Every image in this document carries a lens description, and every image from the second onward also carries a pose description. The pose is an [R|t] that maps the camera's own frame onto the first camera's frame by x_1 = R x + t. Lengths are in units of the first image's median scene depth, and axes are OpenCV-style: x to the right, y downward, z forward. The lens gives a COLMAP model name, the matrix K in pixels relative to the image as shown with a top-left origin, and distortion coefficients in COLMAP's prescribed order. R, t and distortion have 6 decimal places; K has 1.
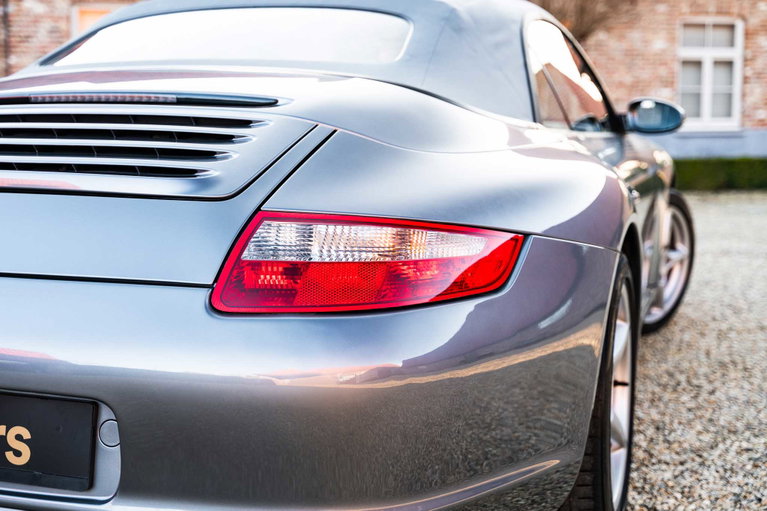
lens RADIAL K [[1036.3, 0, 381.9], [0, 1036.3, 255.4], [0, 0, 1]] dist [-0.011397, 0.000000]
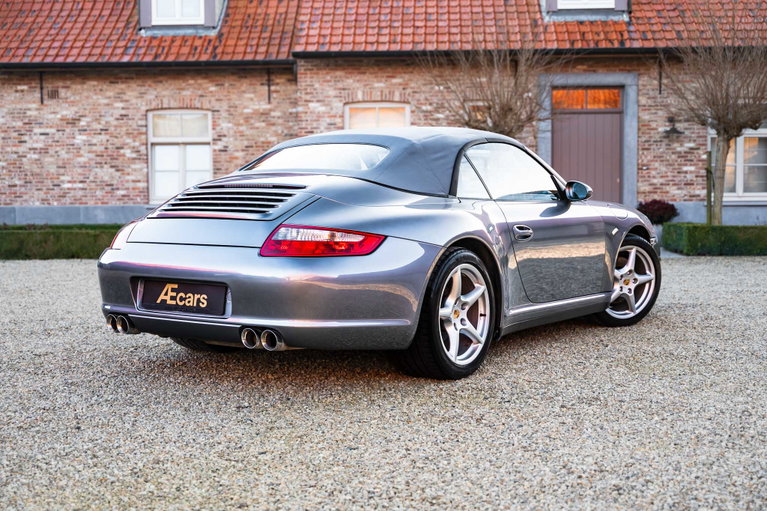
lens RADIAL K [[1036.3, 0, 384.4], [0, 1036.3, 253.9], [0, 0, 1]] dist [-0.011397, 0.000000]
pose [[0.959517, 0.009545, -0.281488, 0.954204], [-0.030273, 0.997131, -0.069380, 0.227995], [0.280018, 0.075093, 0.957053, -1.668135]]
